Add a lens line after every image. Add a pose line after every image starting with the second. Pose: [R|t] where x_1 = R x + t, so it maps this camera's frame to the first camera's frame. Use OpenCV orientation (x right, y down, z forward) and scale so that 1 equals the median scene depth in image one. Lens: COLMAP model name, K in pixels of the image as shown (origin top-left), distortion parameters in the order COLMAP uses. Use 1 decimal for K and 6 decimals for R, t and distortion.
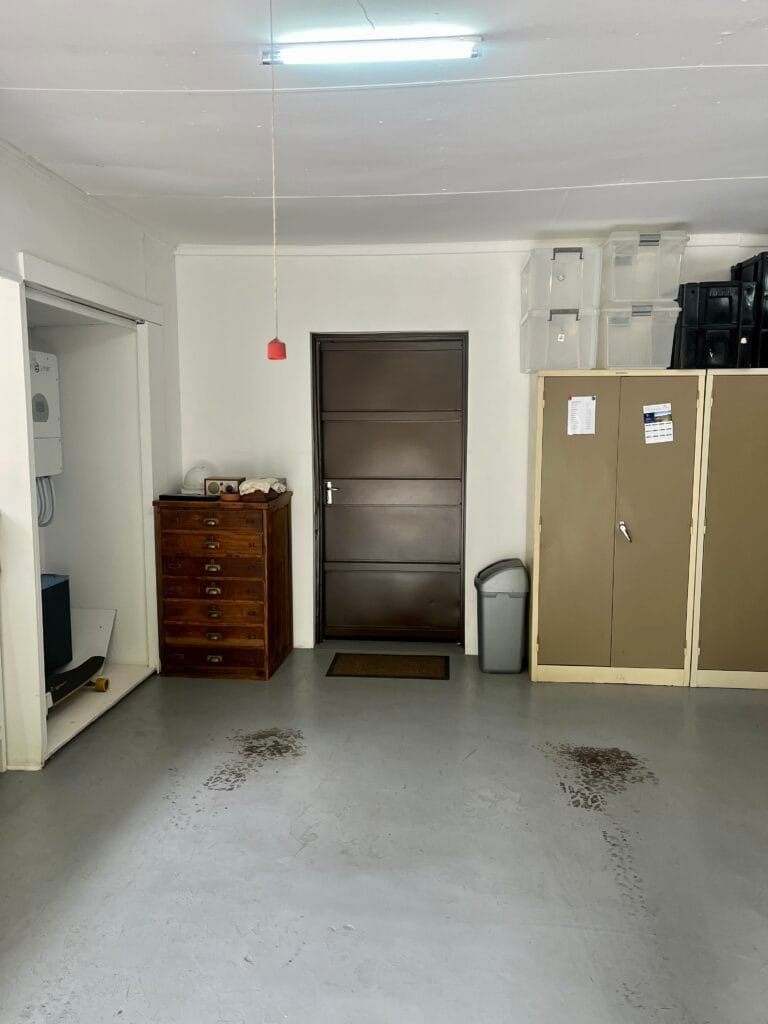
lens RADIAL K [[778.9, 0, 384.0], [0, 778.9, 512.0], [0, 0, 1]] dist [0.079524, -0.079877]
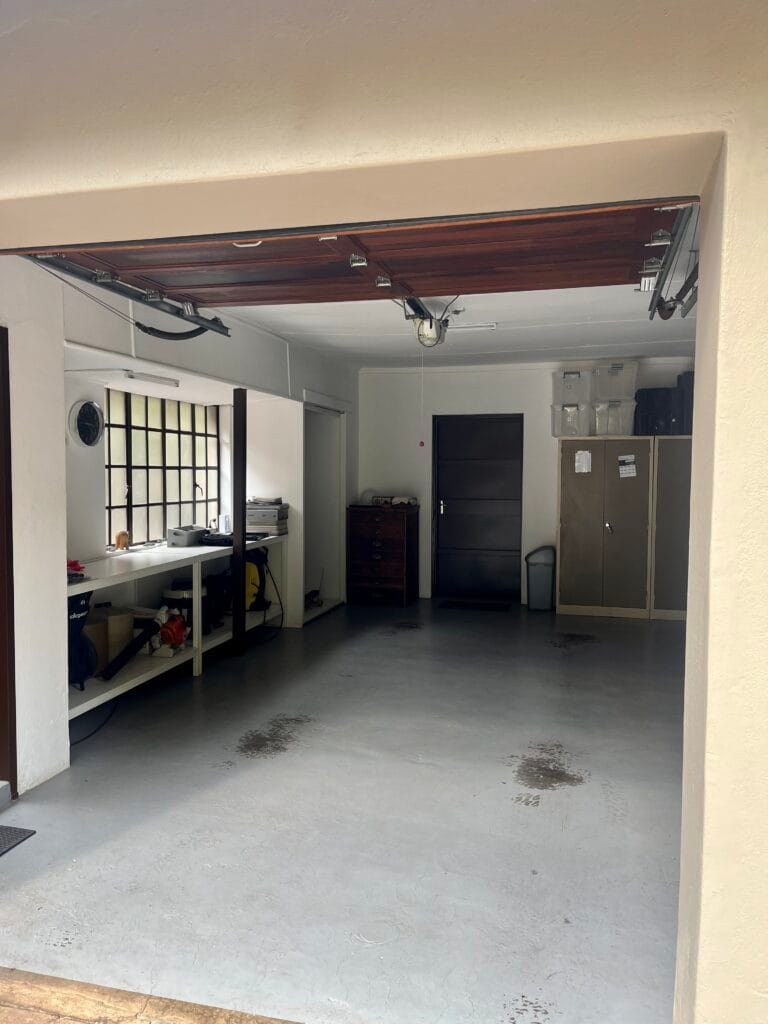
lens RADIAL K [[778.9, 0, 384.0], [0, 778.9, 512.0], [0, 0, 1]] dist [0.079524, -0.079877]
pose [[0.987960, 0.010119, -0.154381, 0.079135], [-0.019857, 0.997899, -0.061663, 0.108025], [0.153433, 0.063986, 0.986085, -0.802667]]
